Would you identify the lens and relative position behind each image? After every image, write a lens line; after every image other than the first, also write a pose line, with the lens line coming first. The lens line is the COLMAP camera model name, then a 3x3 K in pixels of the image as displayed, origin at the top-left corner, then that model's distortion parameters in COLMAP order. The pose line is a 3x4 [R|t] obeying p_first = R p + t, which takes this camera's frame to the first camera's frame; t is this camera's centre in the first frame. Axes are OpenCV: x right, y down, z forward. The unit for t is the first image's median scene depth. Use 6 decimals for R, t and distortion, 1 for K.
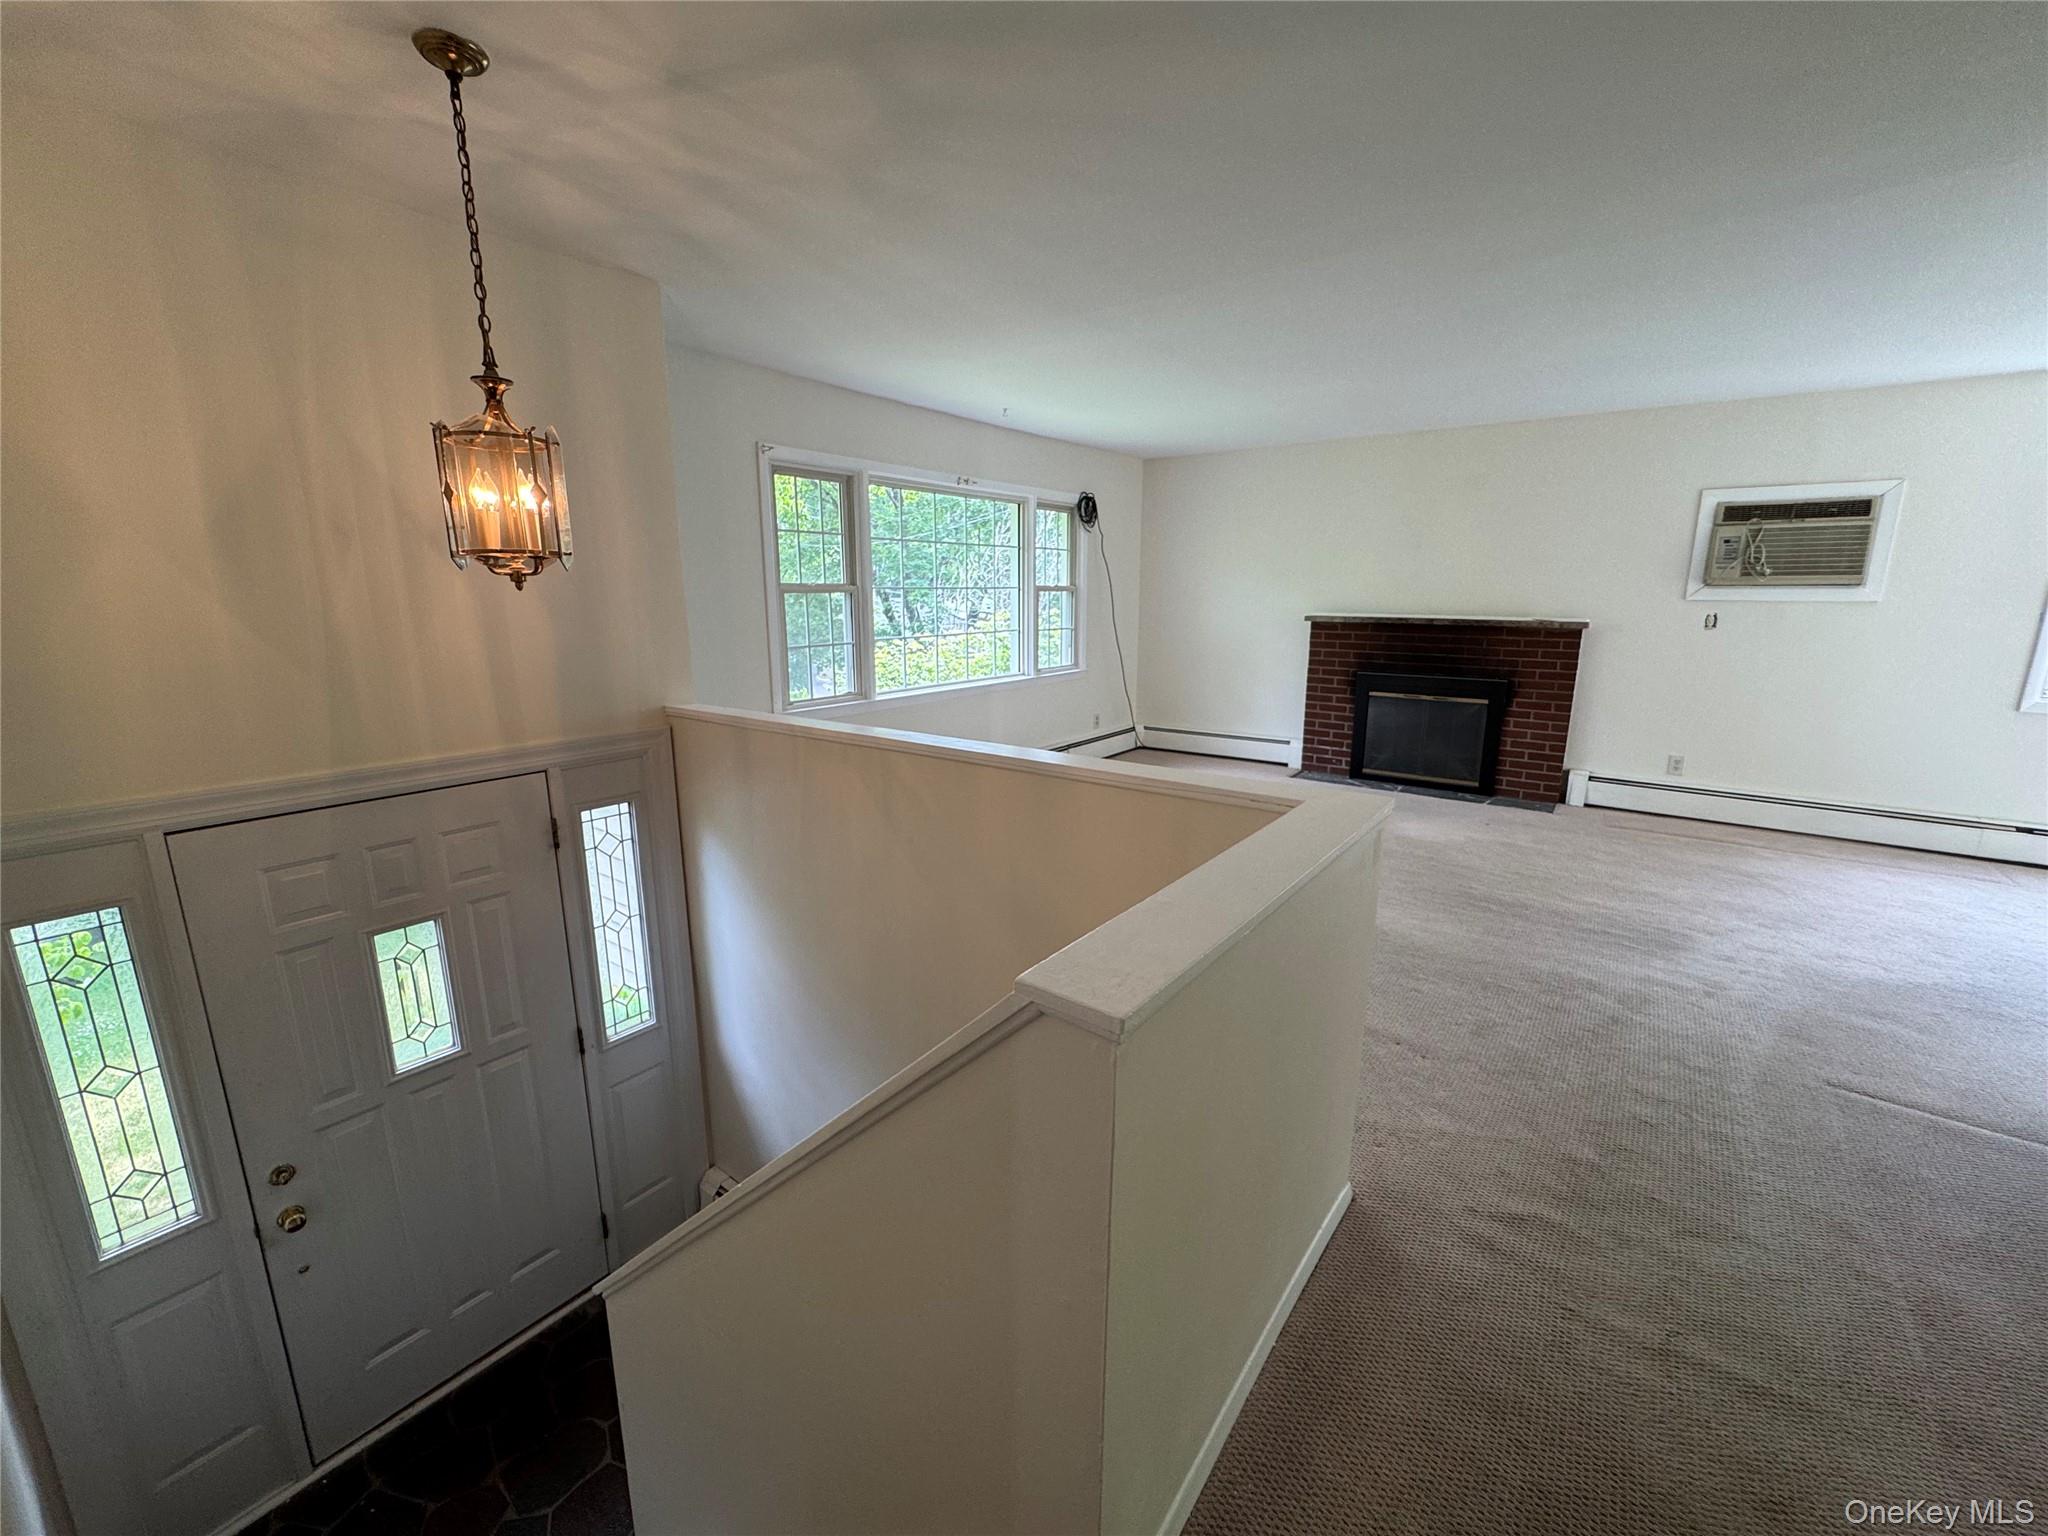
lens RADIAL K [[823.1, 0, 1024.0], [0, 823.1, 768.0], [0, 0, 1]] dist [-0.000831, -0.000319]
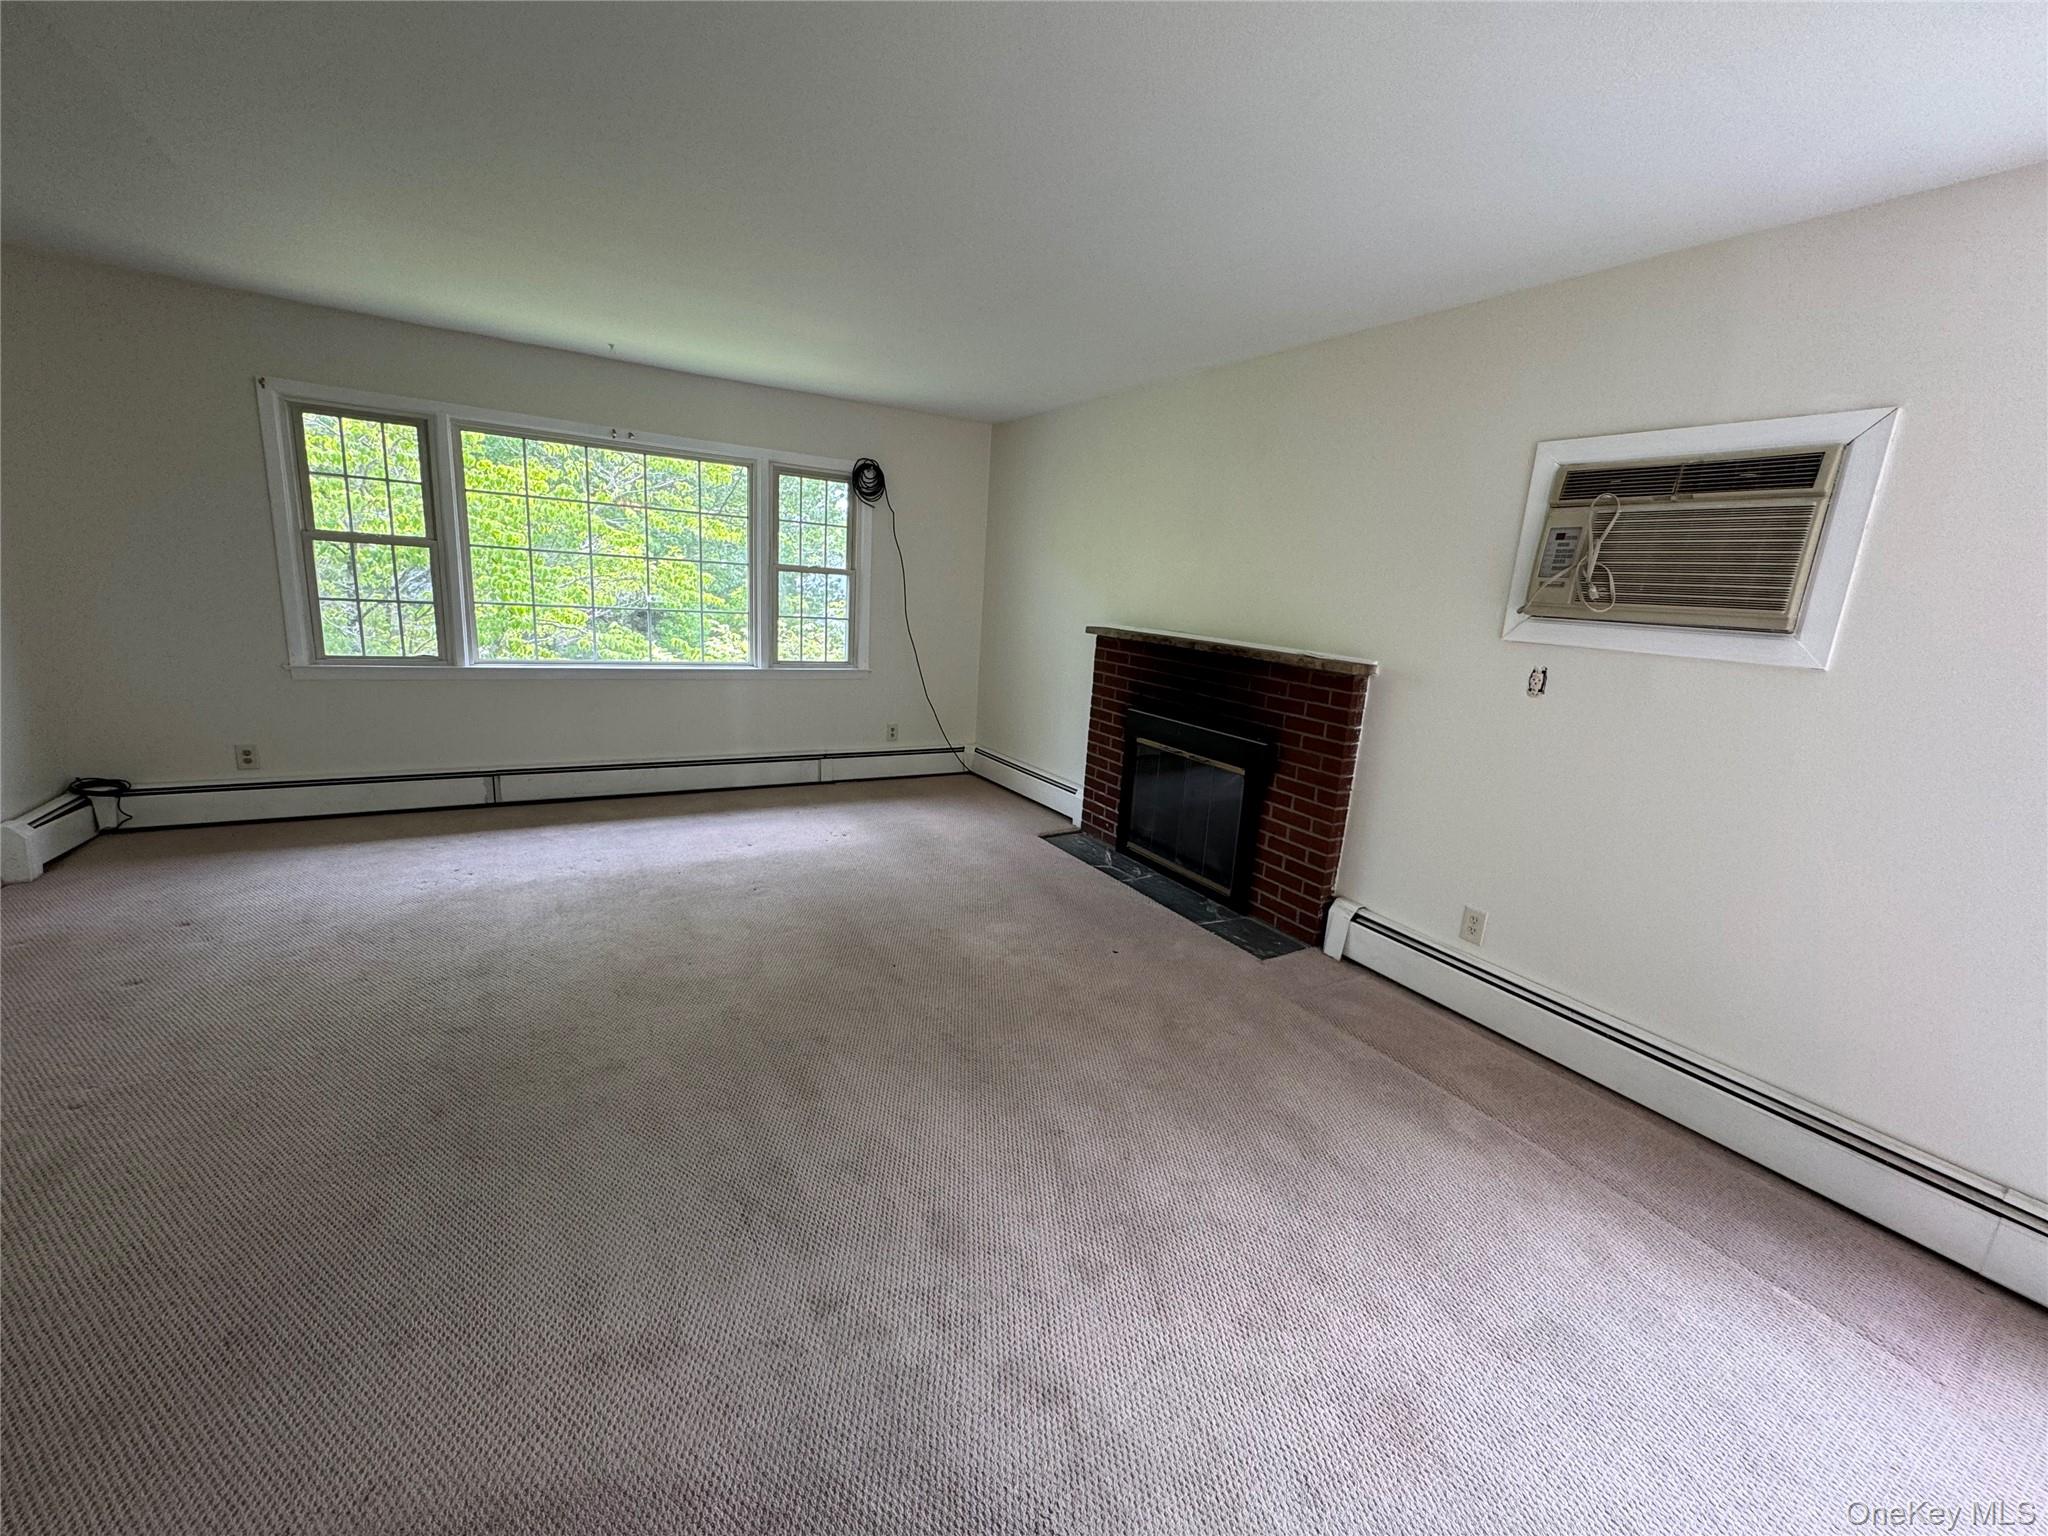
lens RADIAL K [[817.8, 0, 1024.0], [0, 817.8, 768.0], [0, 0, 1]] dist [0.000437, -0.000474]
pose [[0.924278, 0.144650, -0.353253, 0.670157], [-0.146845, 0.988942, 0.020734, -0.075963], [0.352346, 0.032709, 0.935298, 0.340943]]
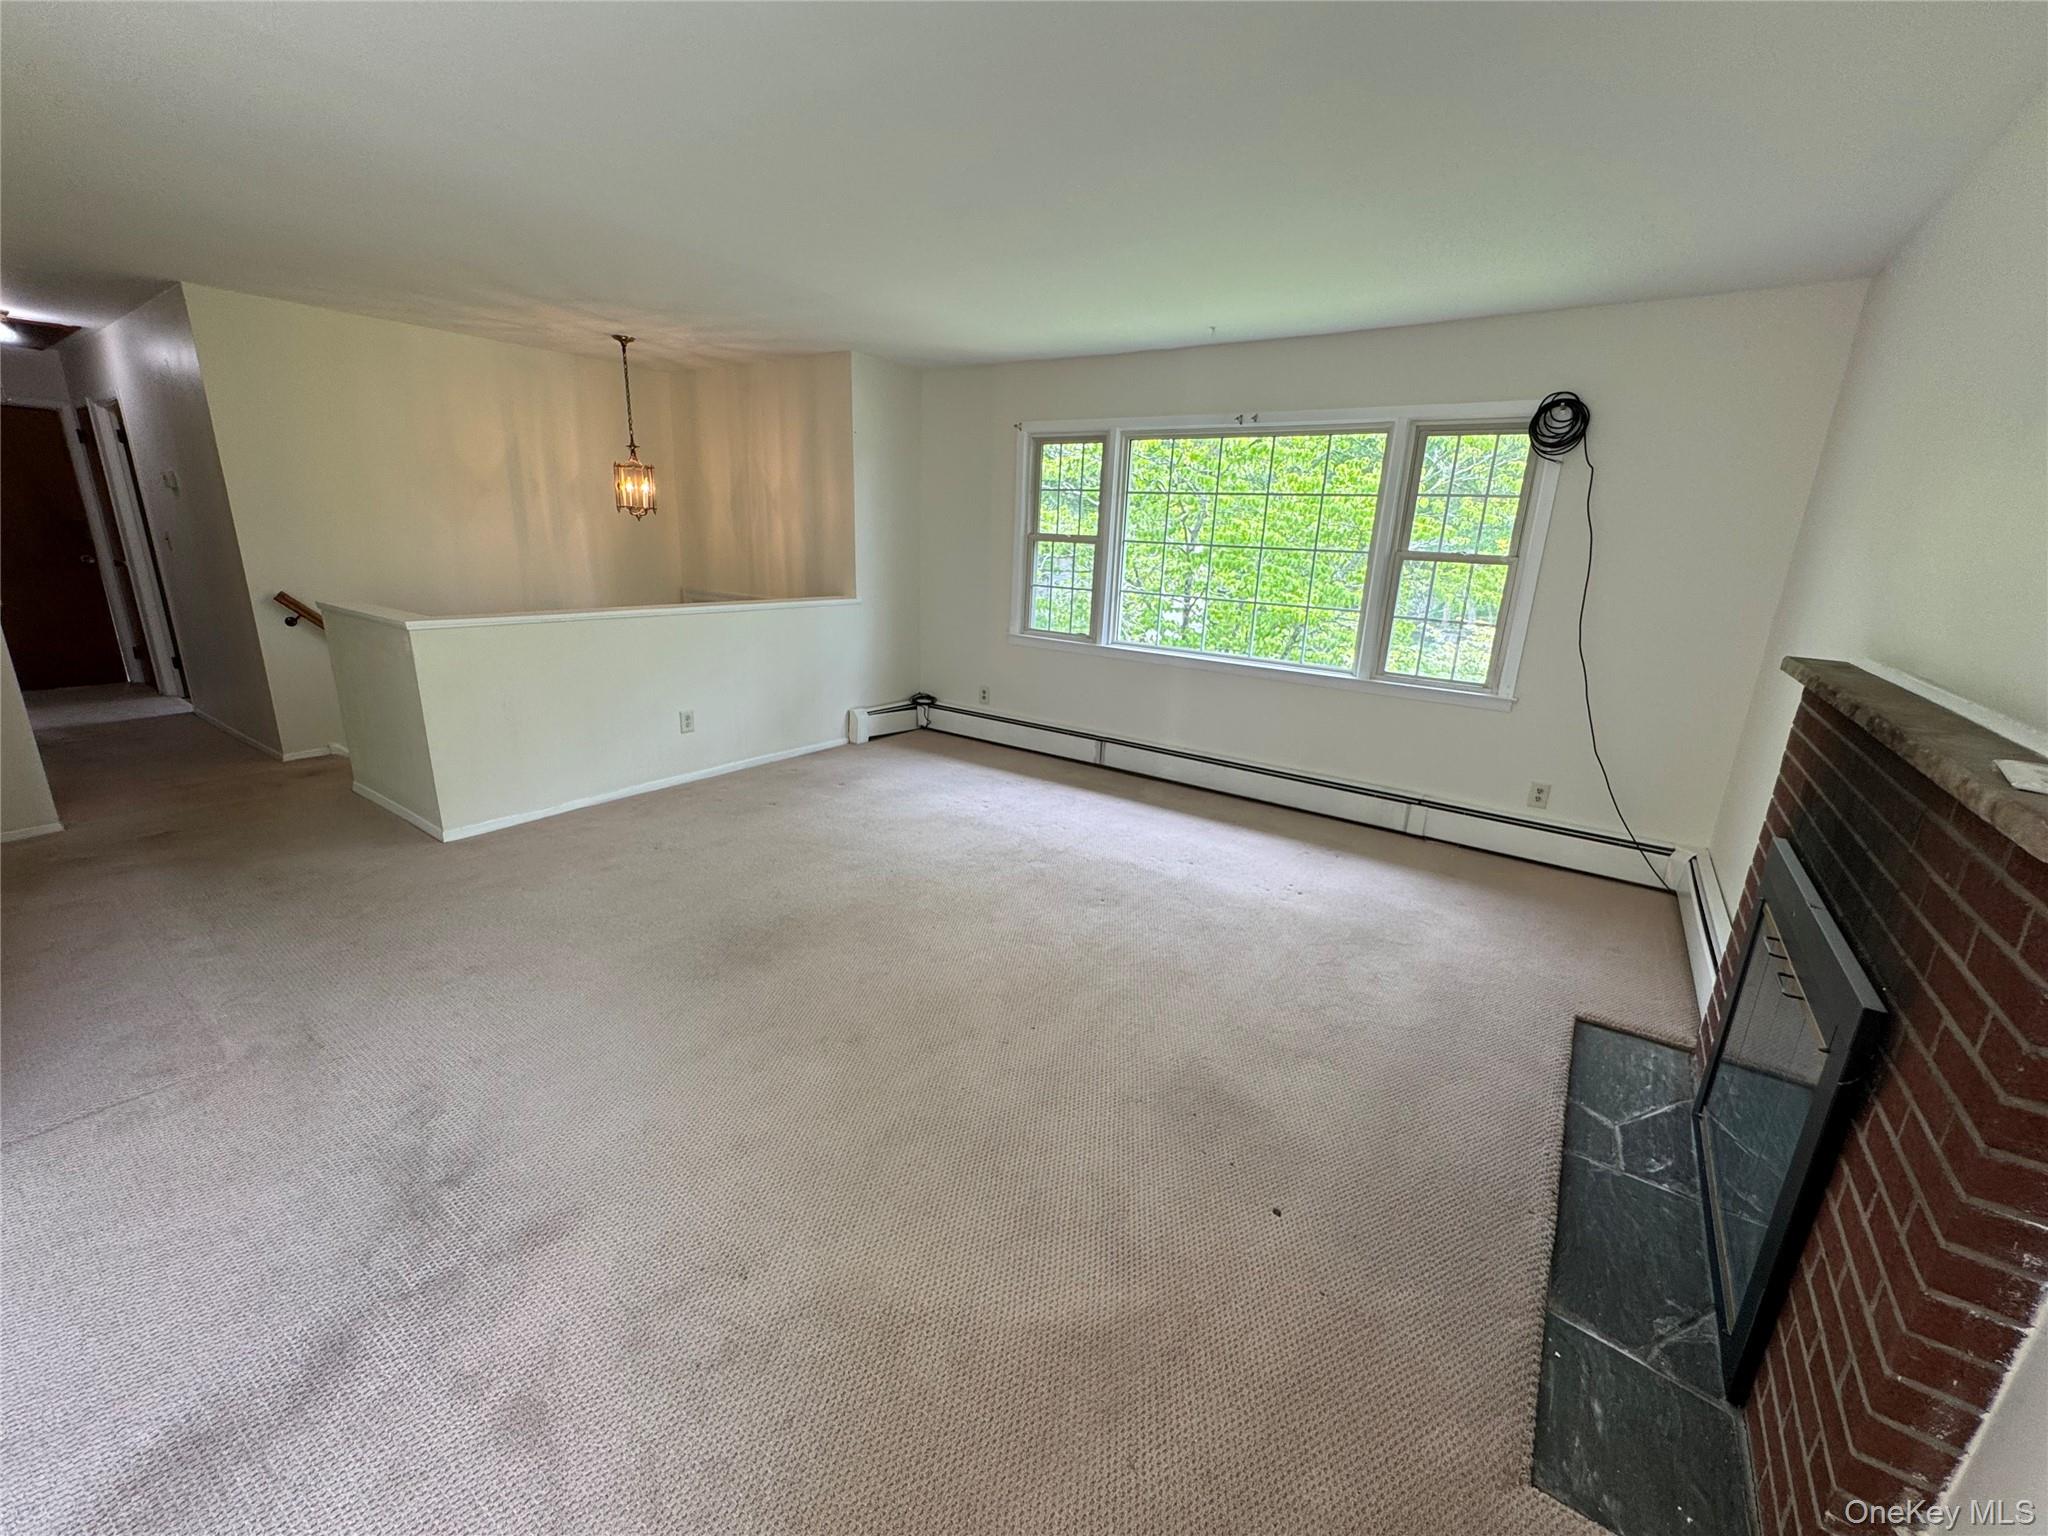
lens RADIAL K [[823.1, 0, 1024.0], [0, 823.1, 768.0], [0, 0, 1]] dist [-0.000831, -0.000319]
pose [[0.026941, 0.278406, -0.960086, 0.815124], [-0.253262, 0.931000, 0.262865, -0.175616], [0.967023, 0.236071, 0.095592, 0.768139]]
